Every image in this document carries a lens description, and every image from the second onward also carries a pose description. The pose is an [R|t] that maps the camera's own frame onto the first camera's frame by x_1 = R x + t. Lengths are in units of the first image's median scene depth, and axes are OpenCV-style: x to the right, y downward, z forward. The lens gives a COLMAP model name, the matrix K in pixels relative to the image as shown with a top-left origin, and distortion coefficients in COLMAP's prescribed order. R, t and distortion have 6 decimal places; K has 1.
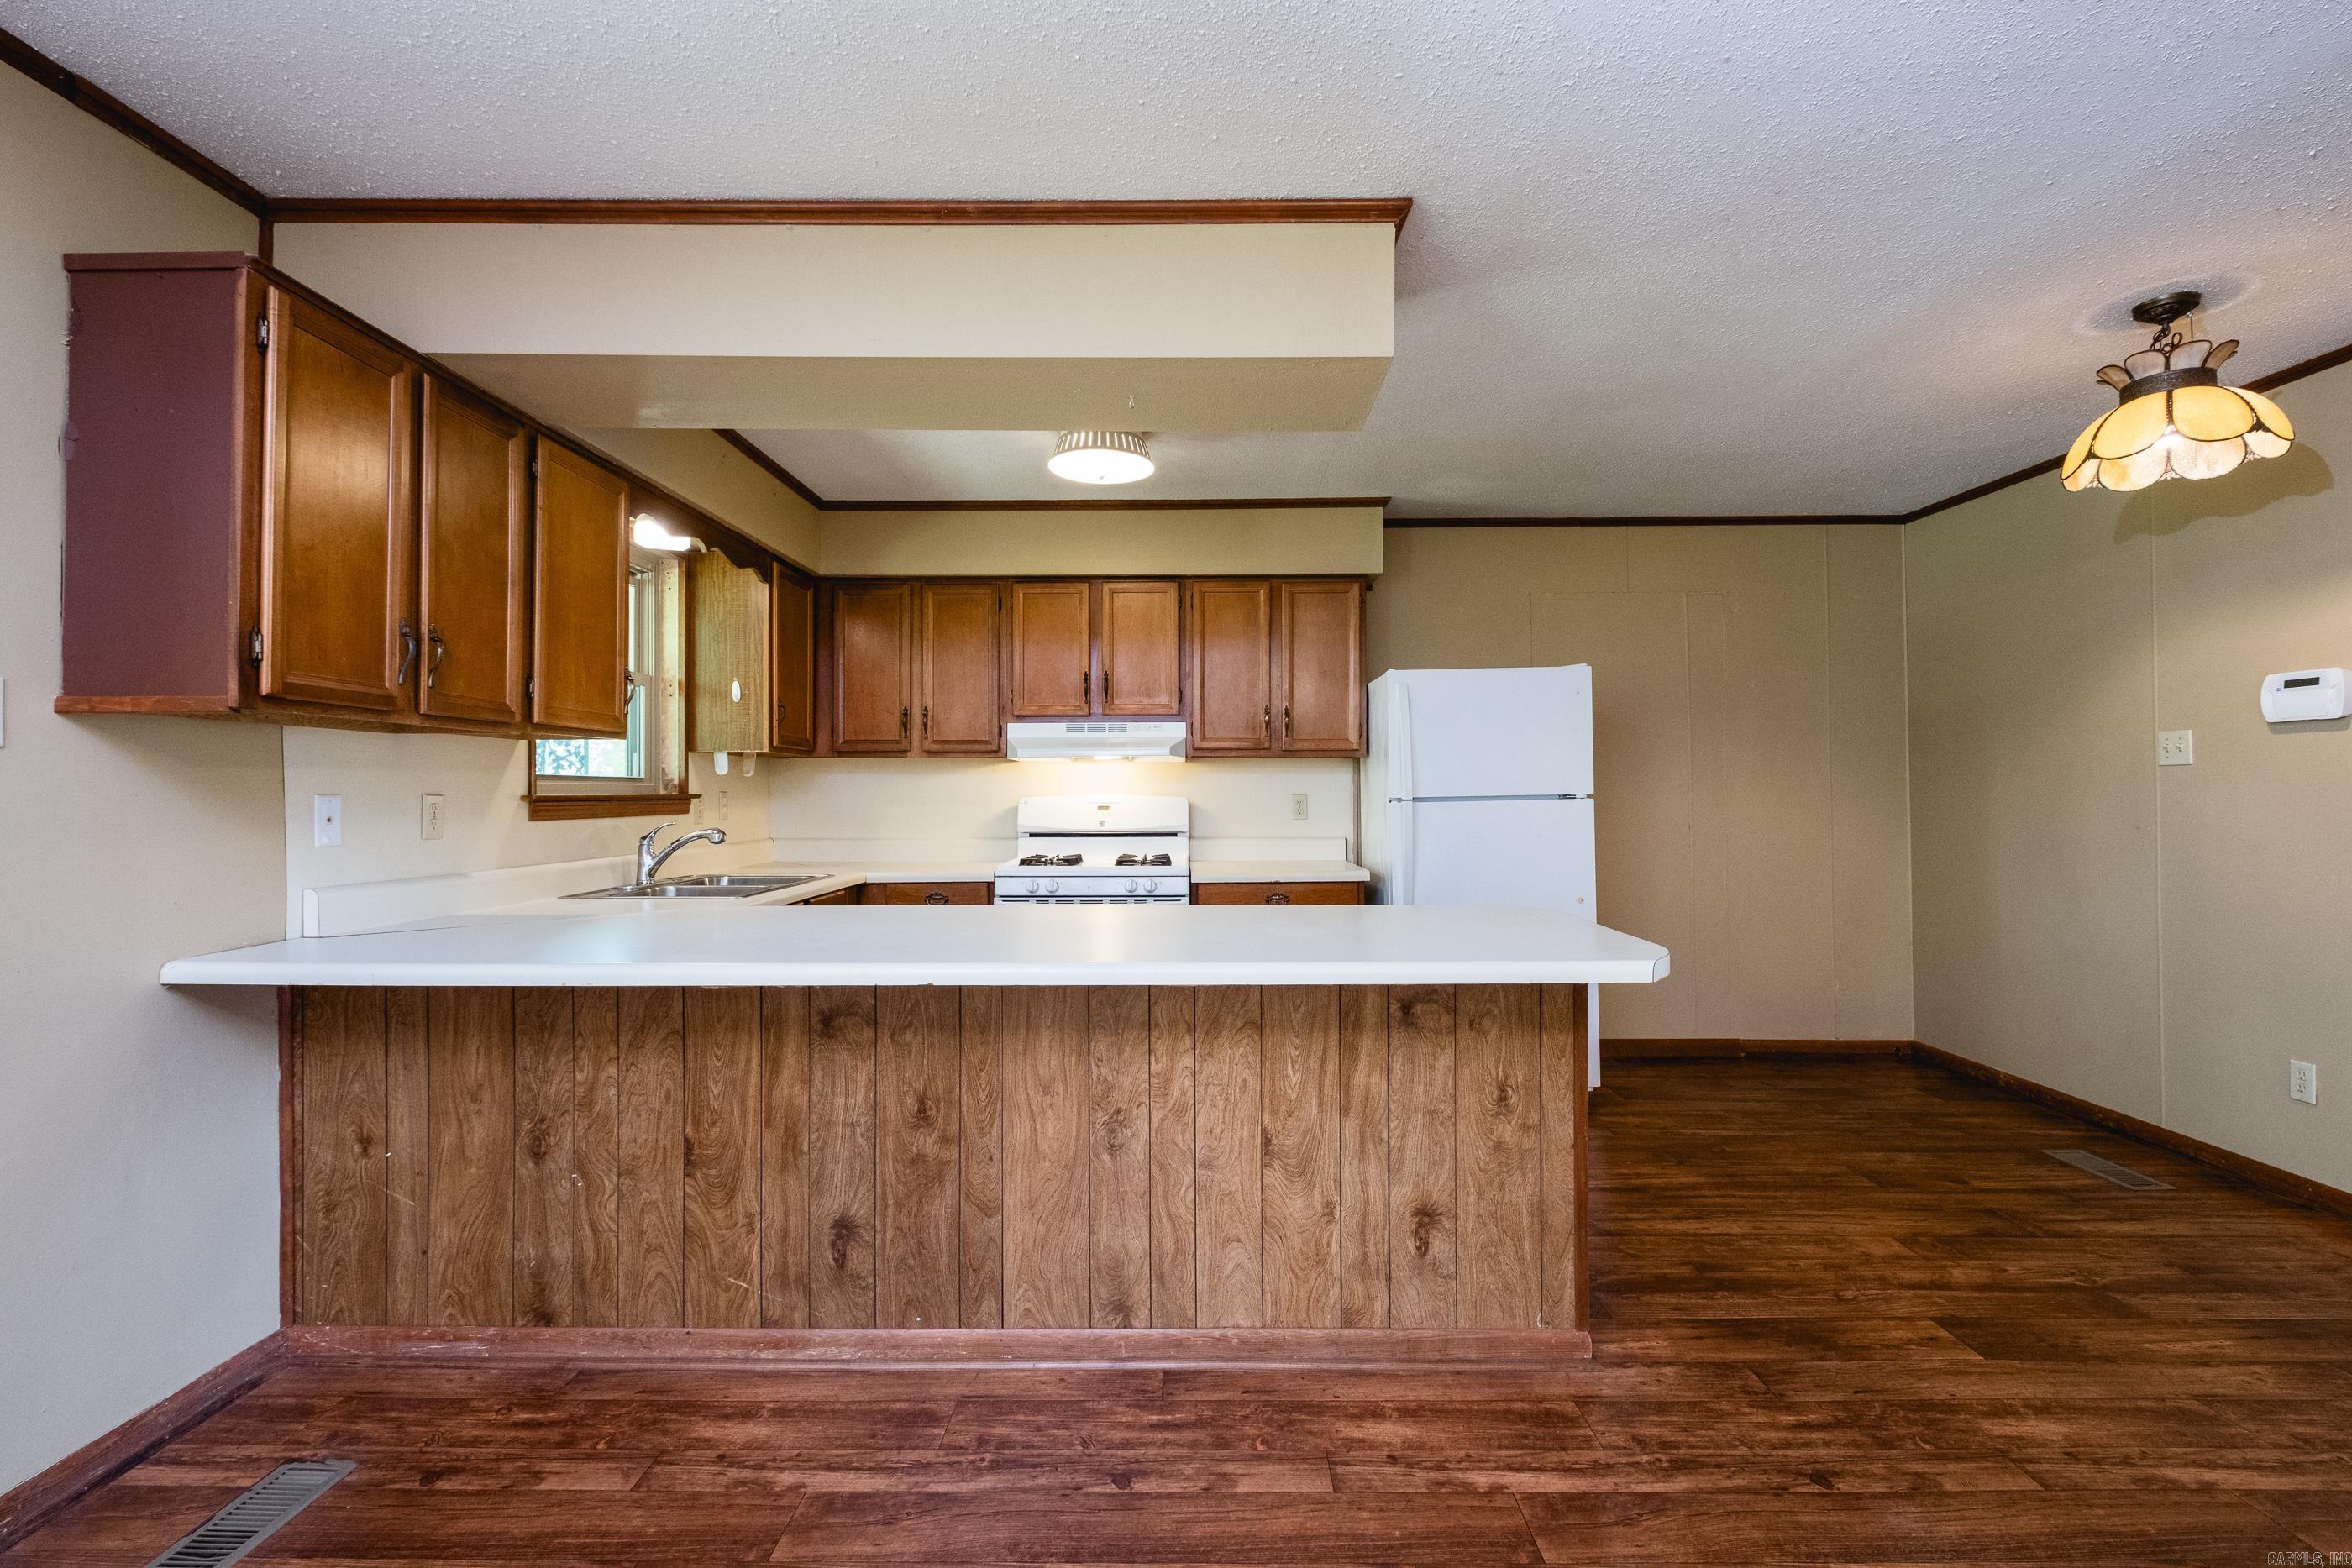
lens RADIAL K [[1062.9, 0, 1175.2], [0, 1062.9, 771.4], [0, 0, 1]] dist [0.018866, -0.000512]
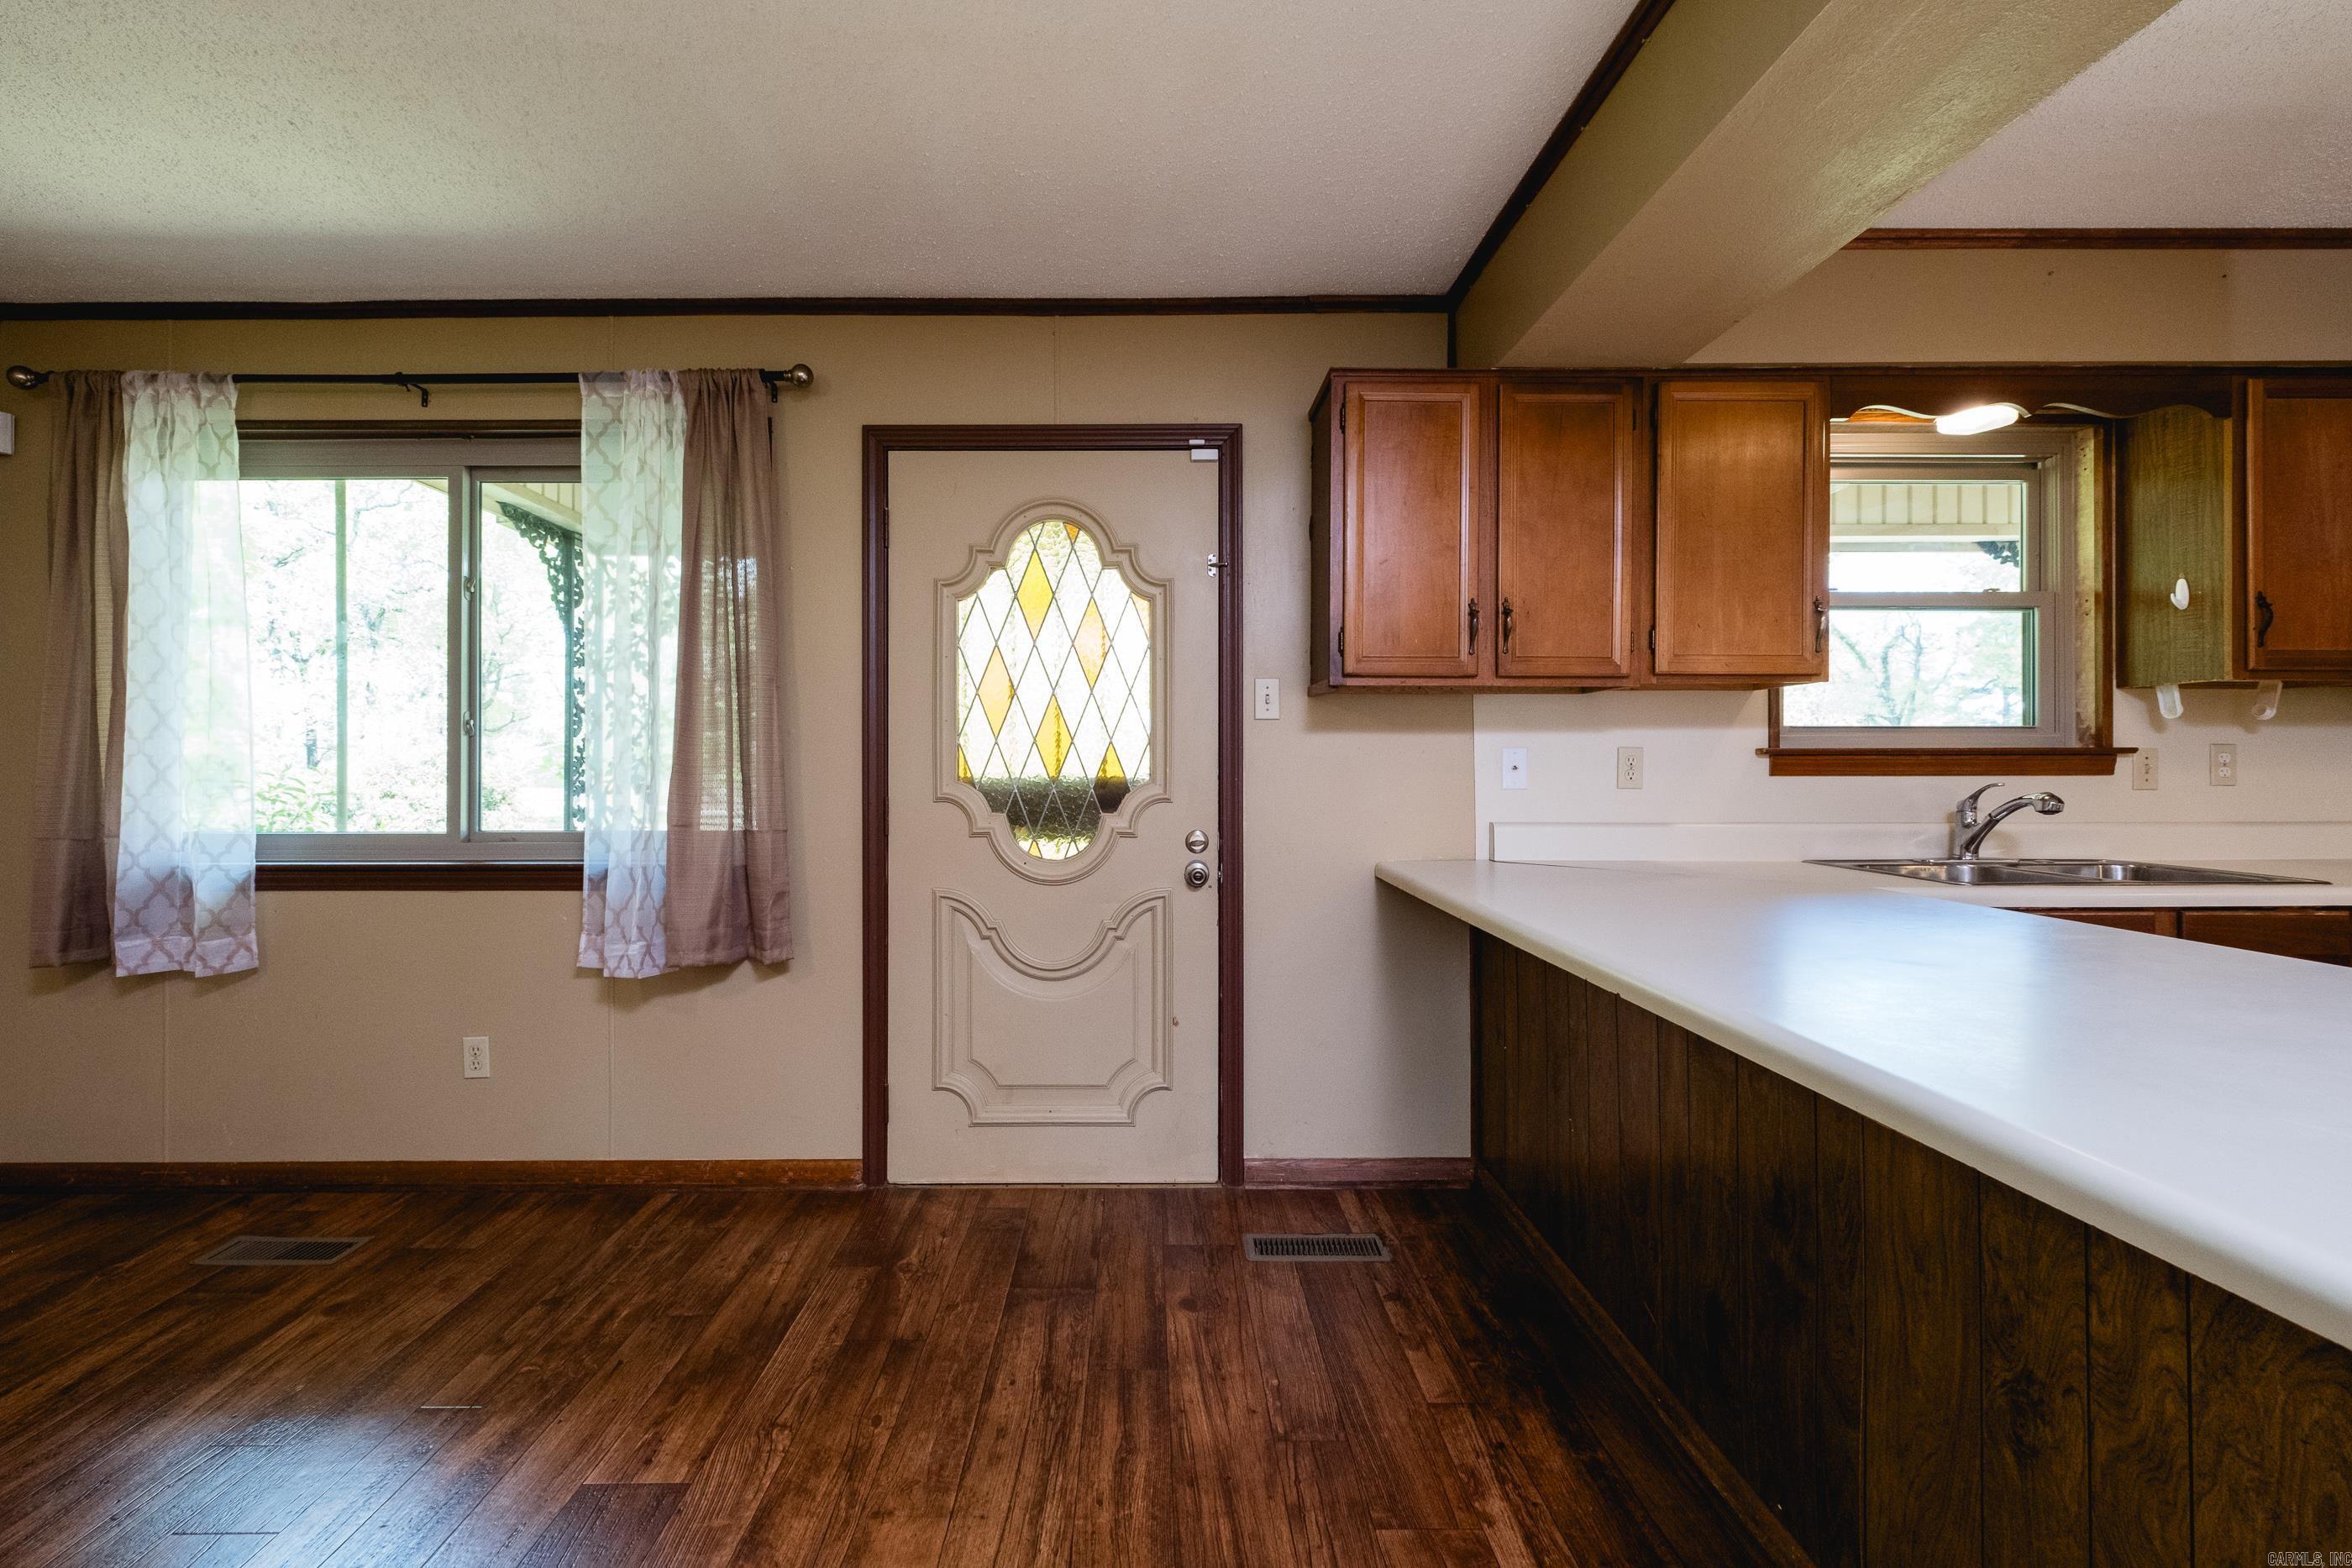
lens RADIAL K [[1031.6, 0, 1172.4], [0, 1031.6, 763.9], [0, 0, 1]] dist [-0.000787, -0.000162]
pose [[0.037798, 0.002848, -0.999281, 0.397426], [0.022897, 0.999731, 0.003716, 0.027816], [0.999023, -0.023021, 0.037723, 0.591369]]
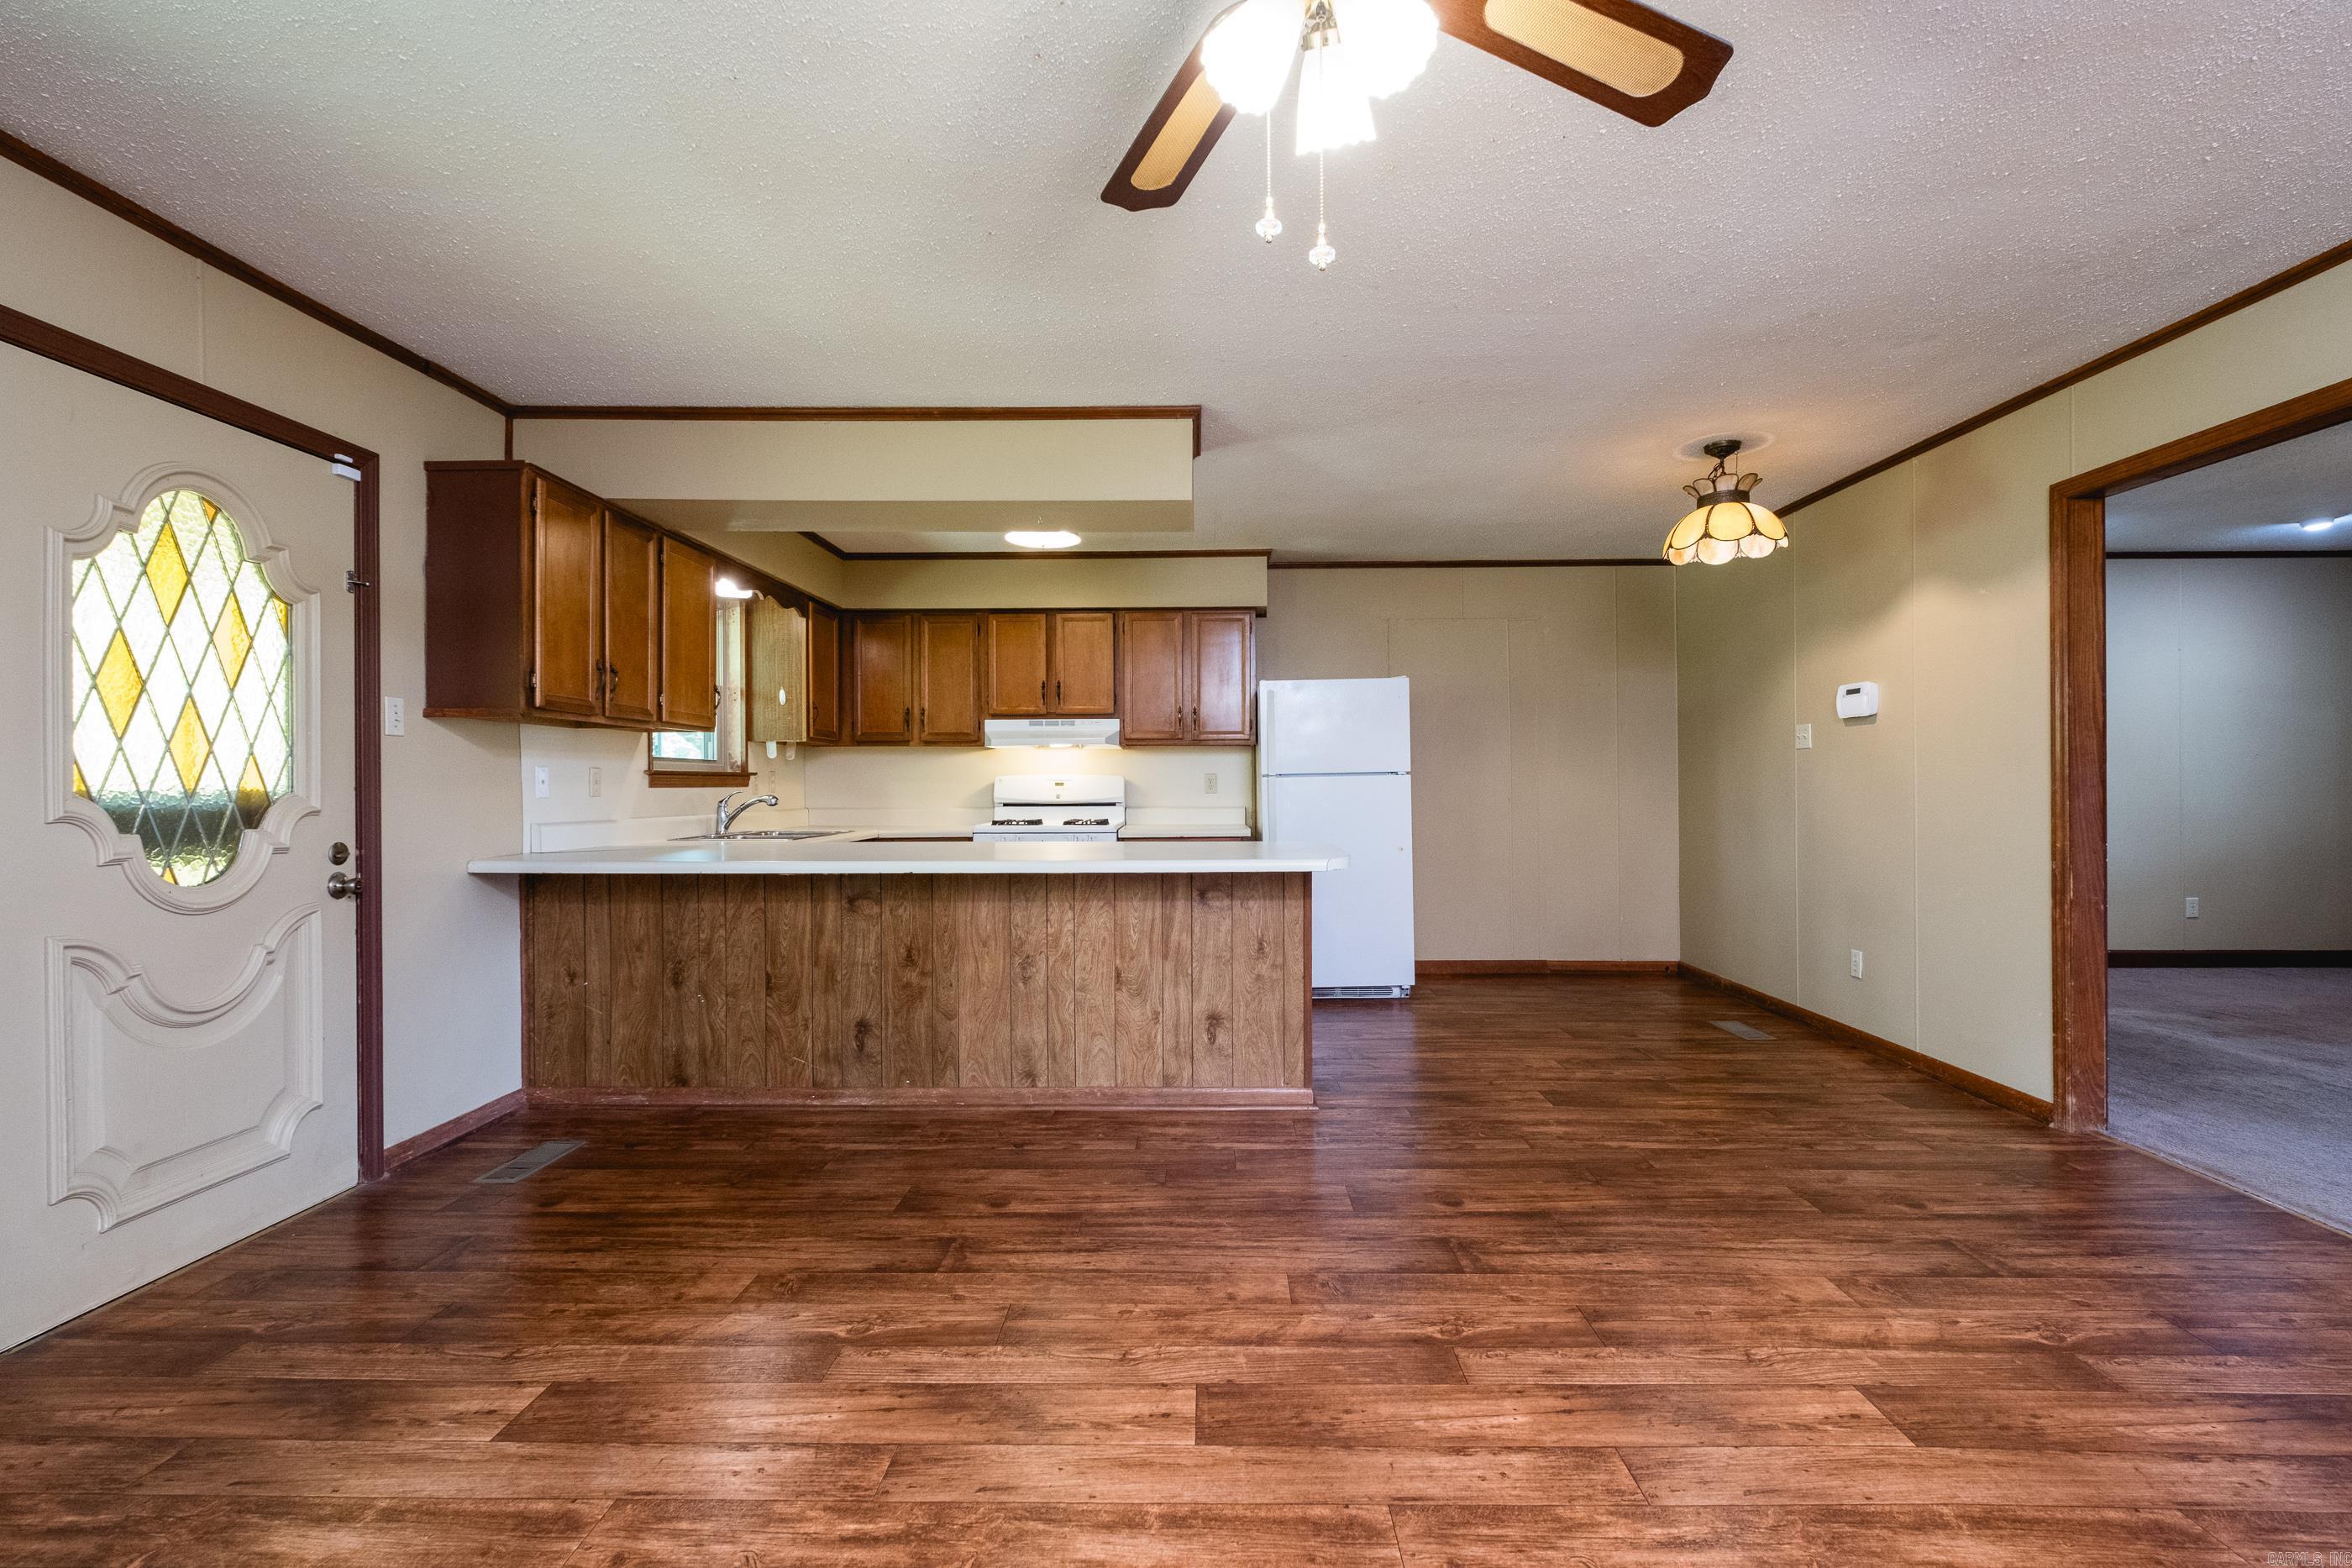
lens RADIAL K [[1017.2, 0, 1174.6], [0, 1017.2, 778.3], [0, 0, 1]] dist [0.033637, 0.000104]
pose [[0.999981, -0.001058, -0.006094, 0.181909], [0.001150, 0.999885, 0.015153, 0.018351], [0.006077, -0.015159, 0.999867, -0.570472]]
